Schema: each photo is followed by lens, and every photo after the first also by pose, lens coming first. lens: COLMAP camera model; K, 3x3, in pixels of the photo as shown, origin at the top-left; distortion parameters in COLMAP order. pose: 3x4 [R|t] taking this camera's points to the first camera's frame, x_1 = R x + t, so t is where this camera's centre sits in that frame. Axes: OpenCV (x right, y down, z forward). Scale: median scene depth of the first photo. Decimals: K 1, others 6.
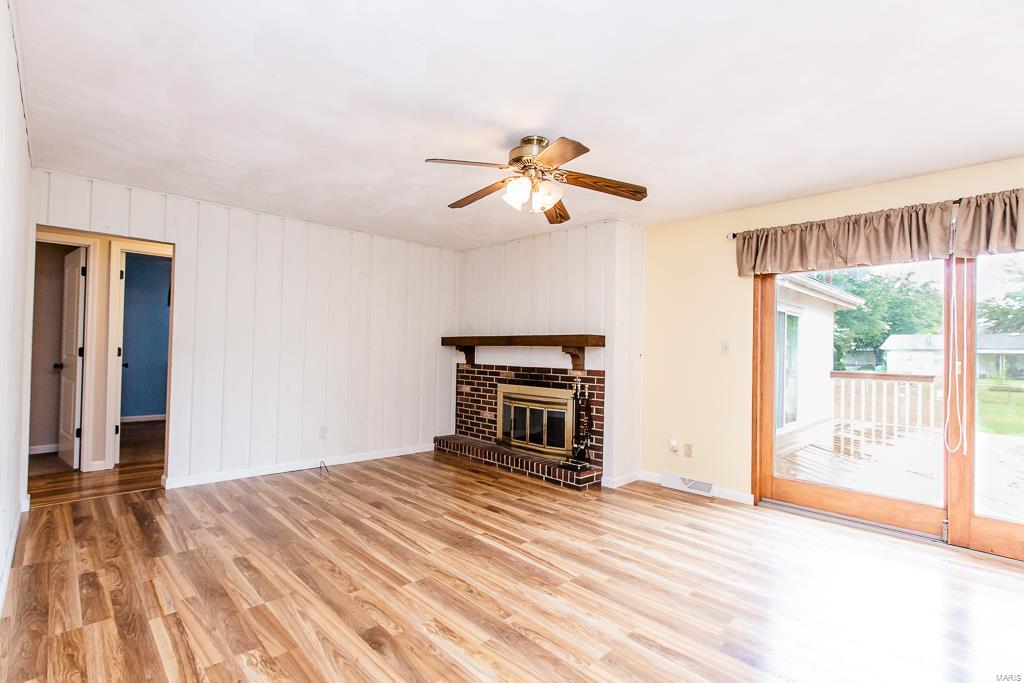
lens RADIAL K [[481.1, 0, 512.0], [0, 481.1, 341.5], [0, 0, 1]] dist [0.000380, 0.000136]
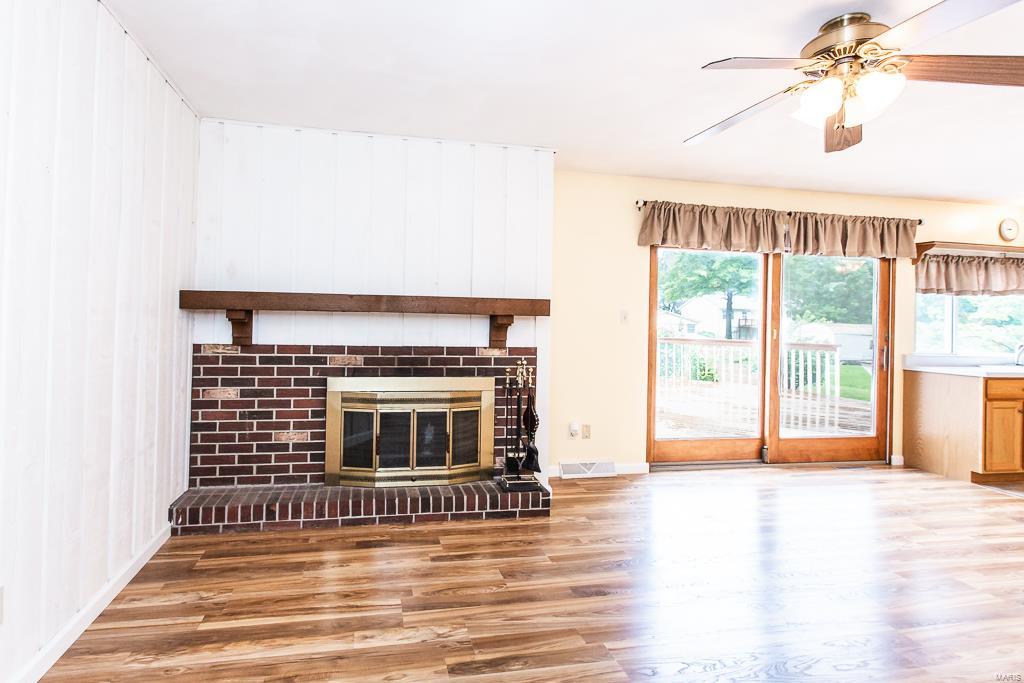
lens RADIAL K [[508.3, 0, 461.0], [0, 508.3, 317.4], [0, 0, 1]] dist [0.000983, 0.000052]
pose [[0.547335, -0.002148, 0.836911, -0.503029], [-0.026830, 0.999438, 0.020112, 0.000352], [-0.836484, -0.033463, 0.546969, 0.616532]]
